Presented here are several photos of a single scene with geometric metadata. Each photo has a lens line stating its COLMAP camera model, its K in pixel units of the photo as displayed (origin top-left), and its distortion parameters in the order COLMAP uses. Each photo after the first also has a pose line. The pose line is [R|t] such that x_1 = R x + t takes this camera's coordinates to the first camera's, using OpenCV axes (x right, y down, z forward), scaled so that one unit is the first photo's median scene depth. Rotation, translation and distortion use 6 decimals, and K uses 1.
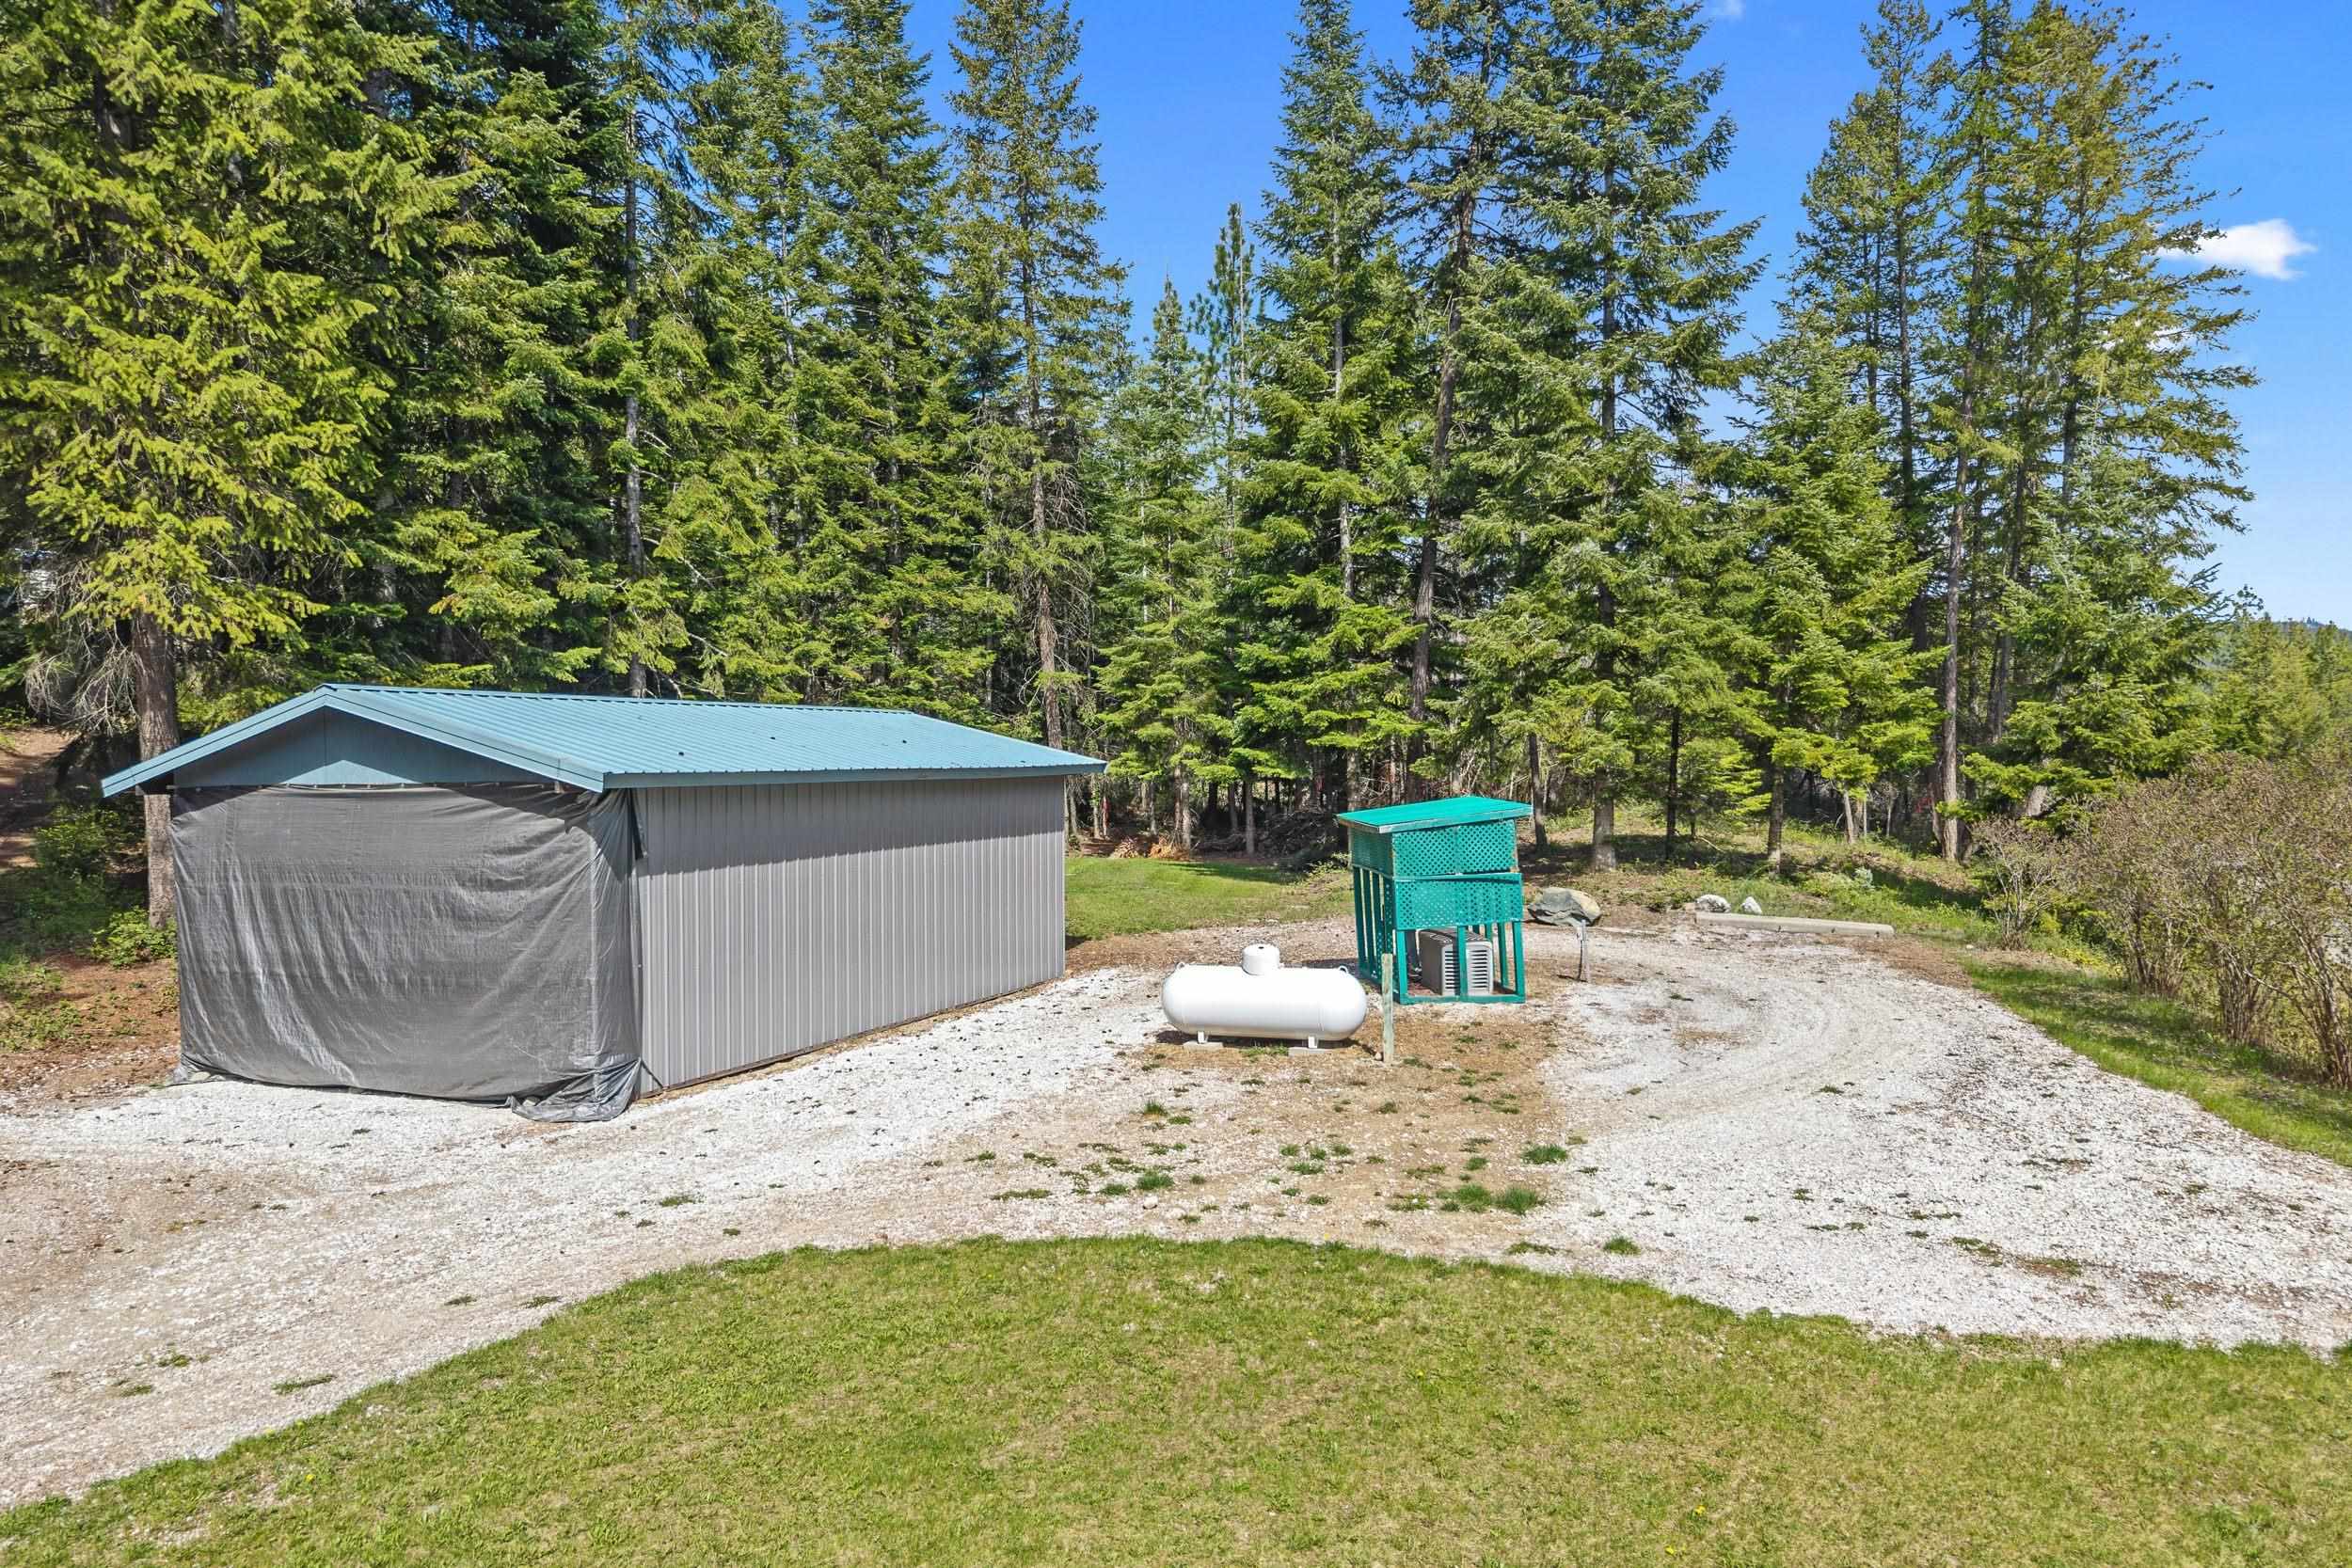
lens RADIAL K [[1597.6, 0, 1183.9], [0, 1597.6, 795.1], [0, 0, 1]] dist [0.005580, 0.001078]
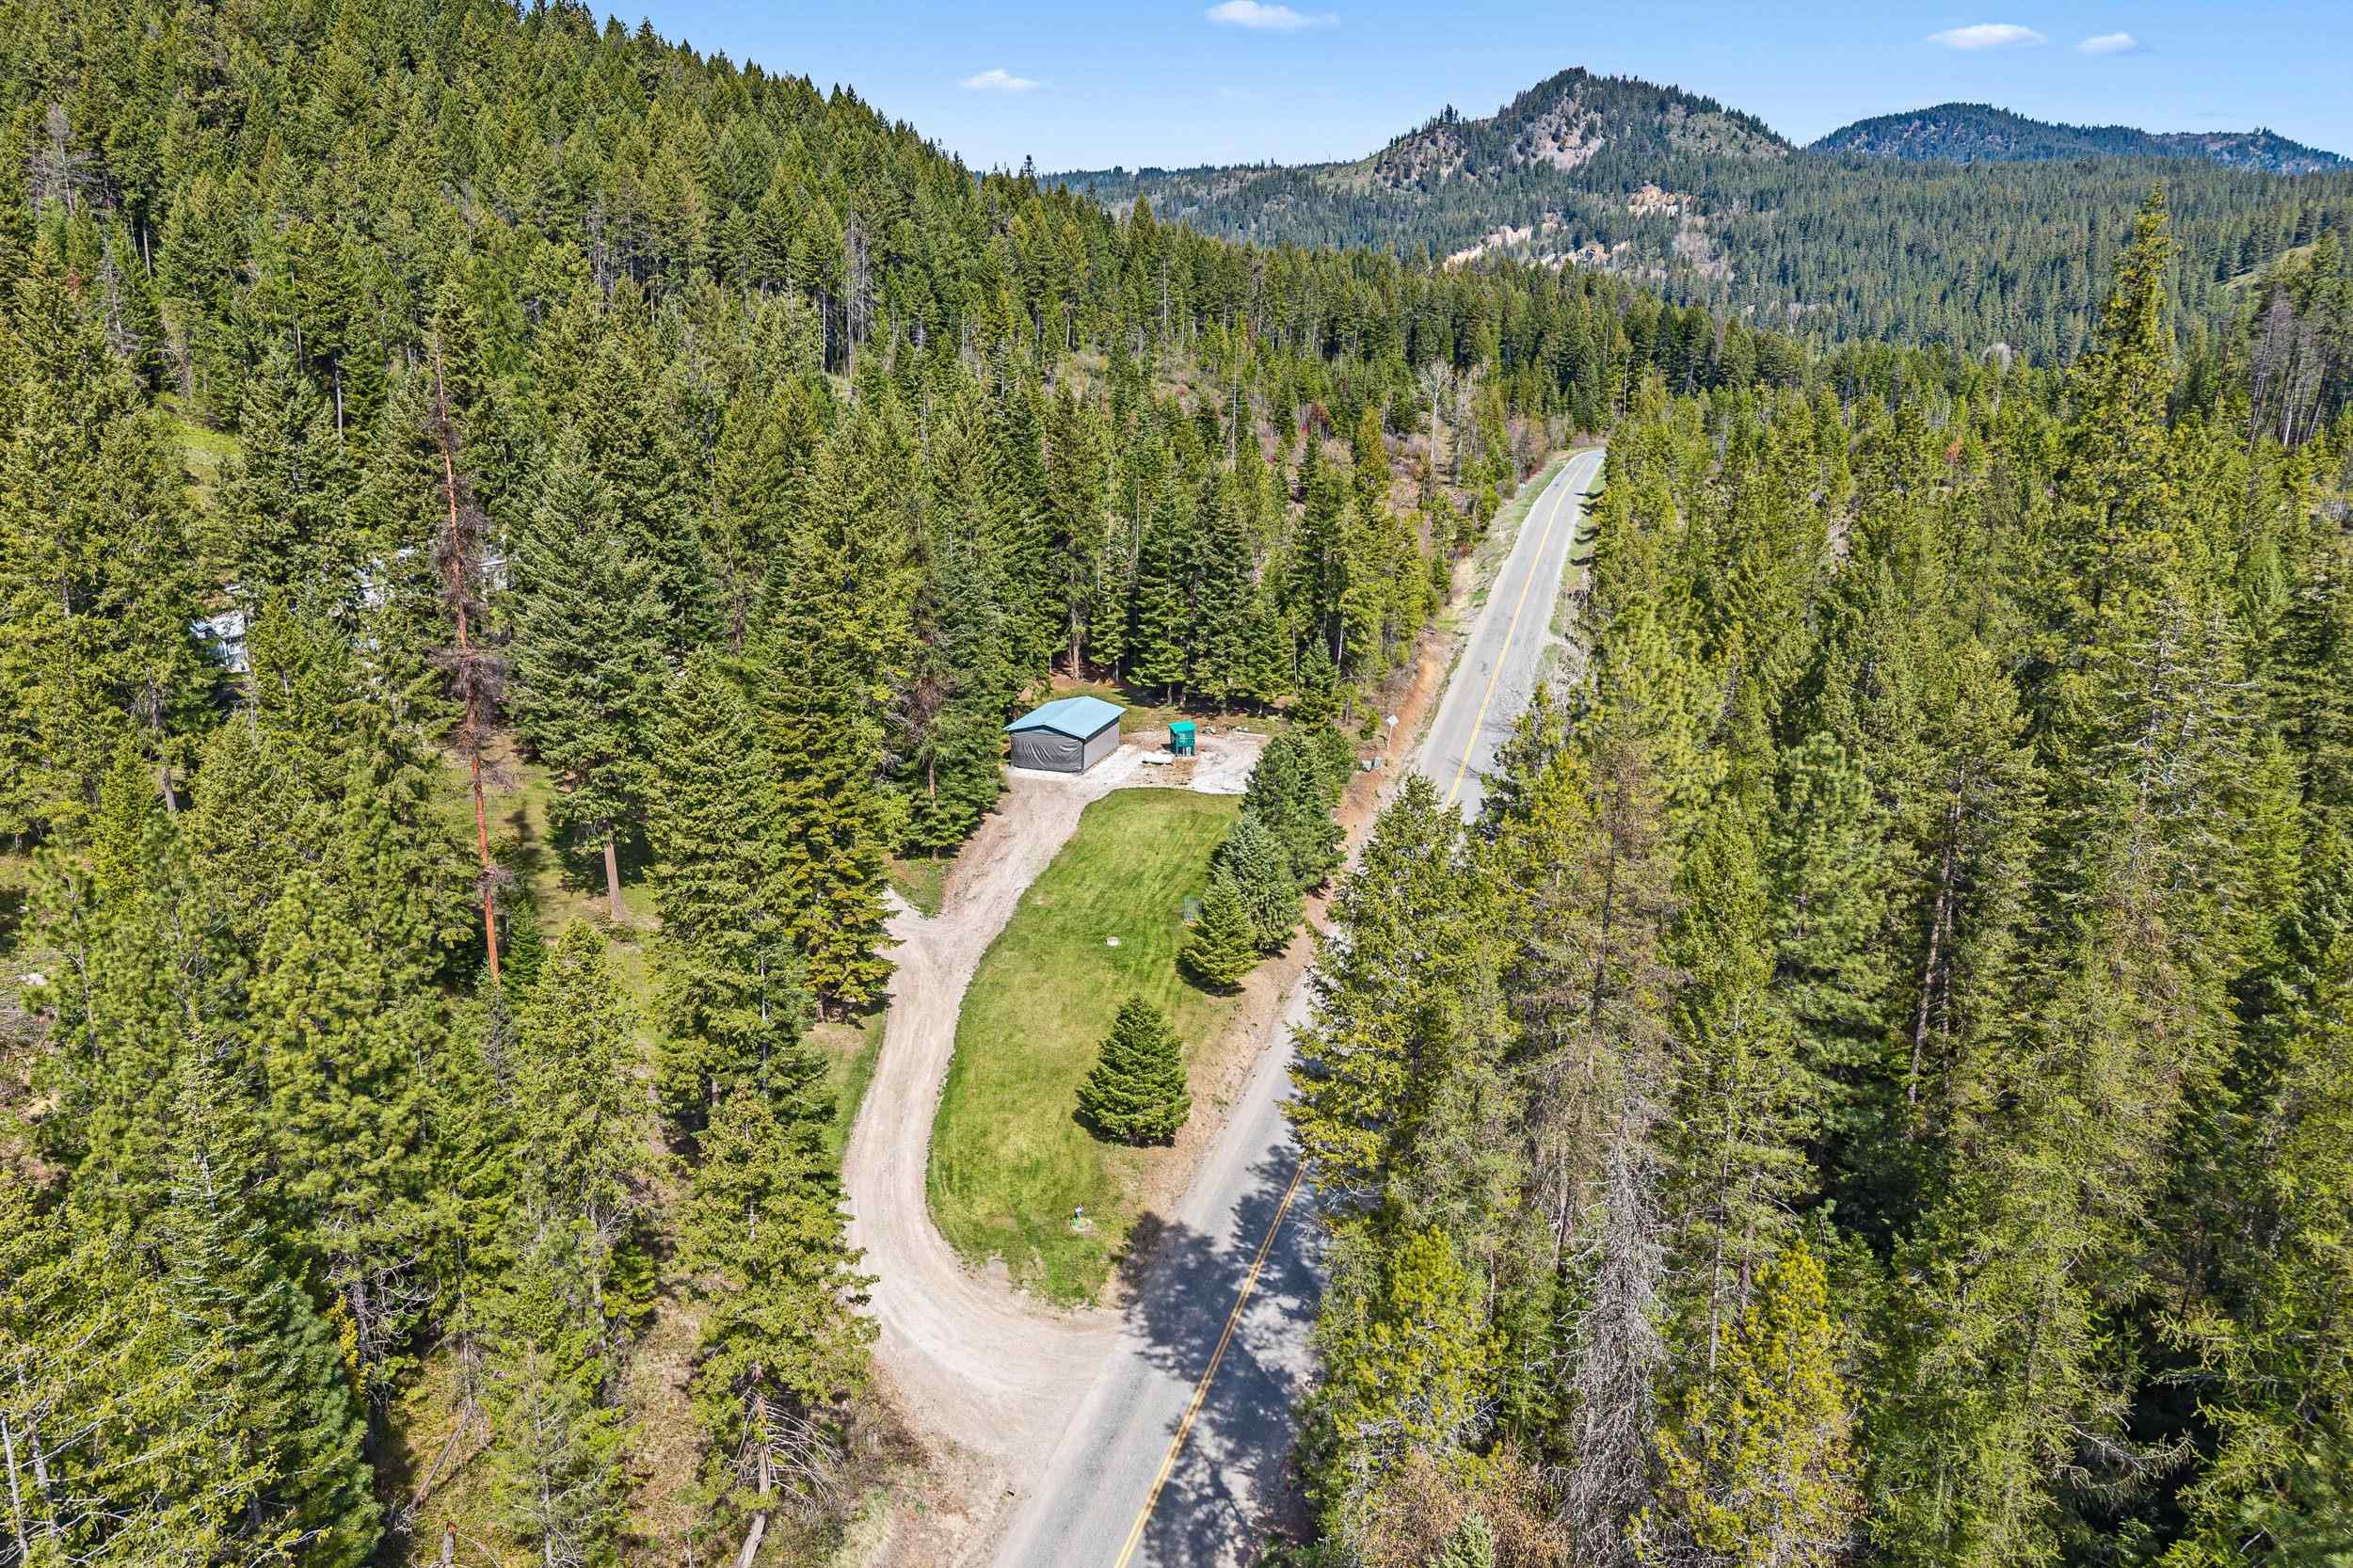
lens RADIAL K [[1598.4, 0, 1184.4], [0, 1598.4, 795.1], [0, 0, 1]] dist [0.005580, 0.001078]
pose [[0.990059, 0.015553, 0.139788, -0.511593], [-0.049593, 0.968639, 0.243472, -0.893569], [-0.131618, -0.247984, 0.959782, -3.649169]]
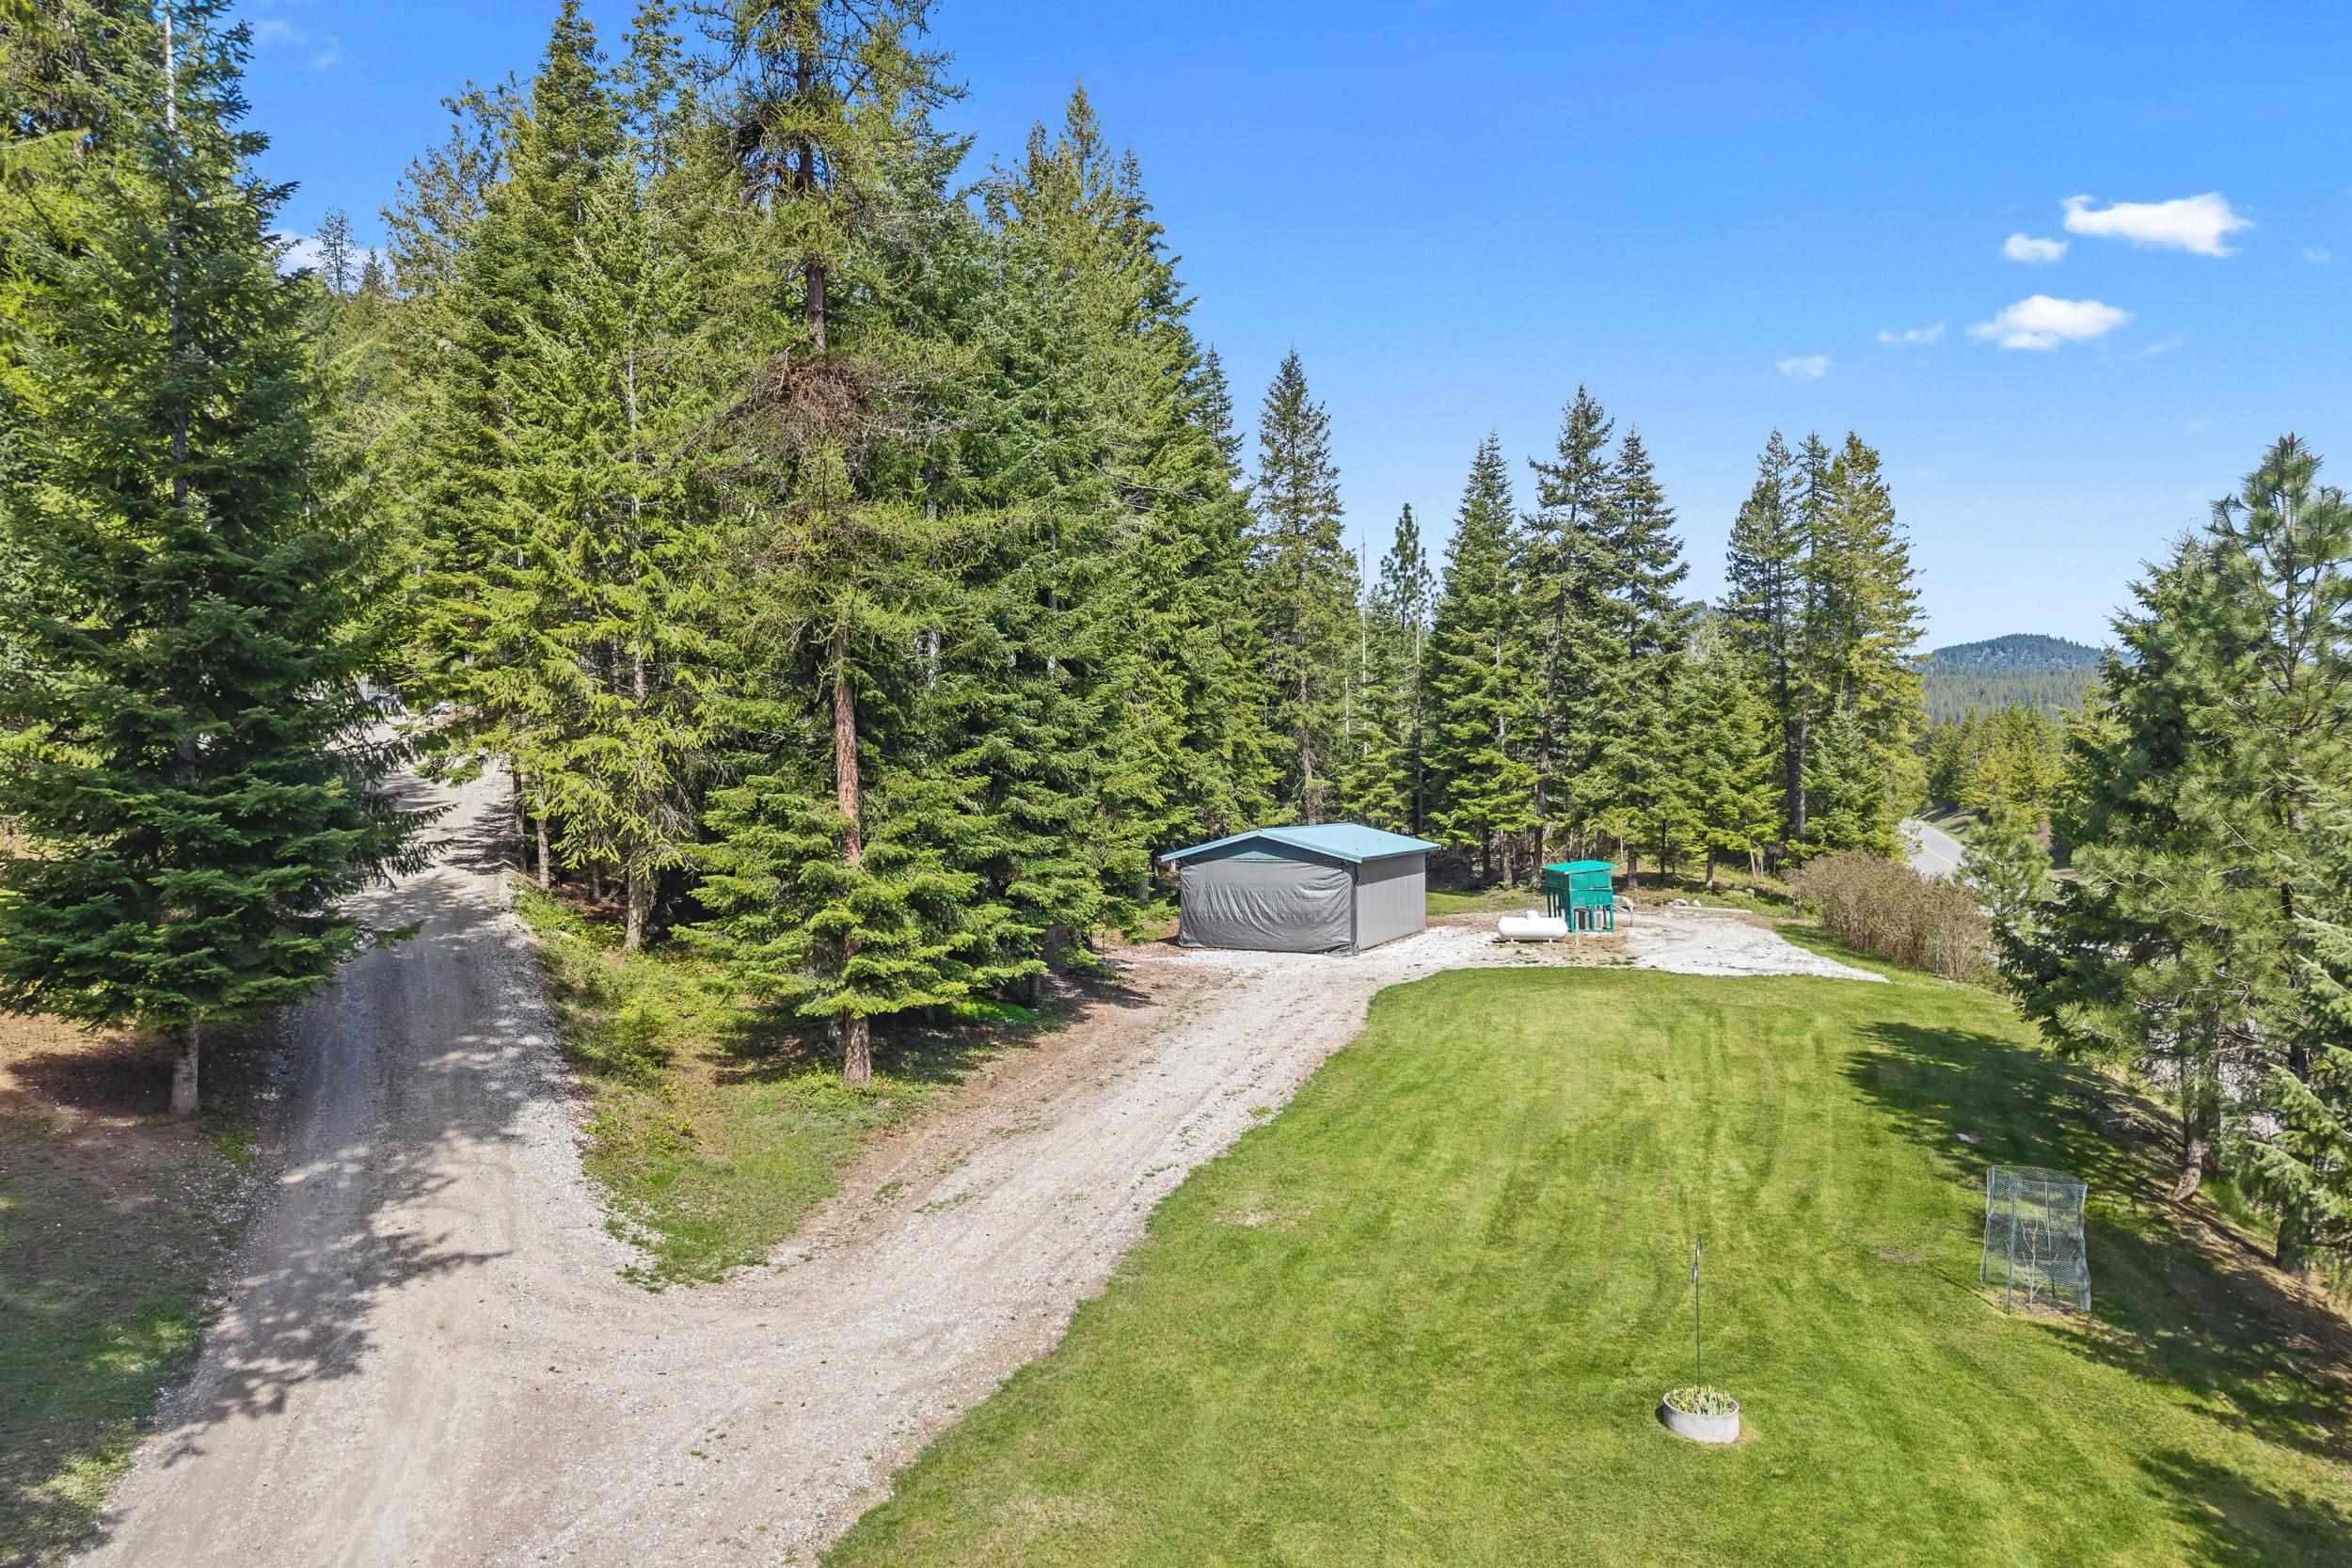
lens RADIAL K [[1558.5, 0, 1152.6], [0, 1558.5, 778.0], [0, 0, 1]] dist [0.002821, 0.000291]
pose [[0.999830, 0.001065, -0.018407, -0.375649], [-0.001630, 0.999527, -0.030706, -0.041004], [0.018366, 0.030731, 0.999359, -1.218849]]
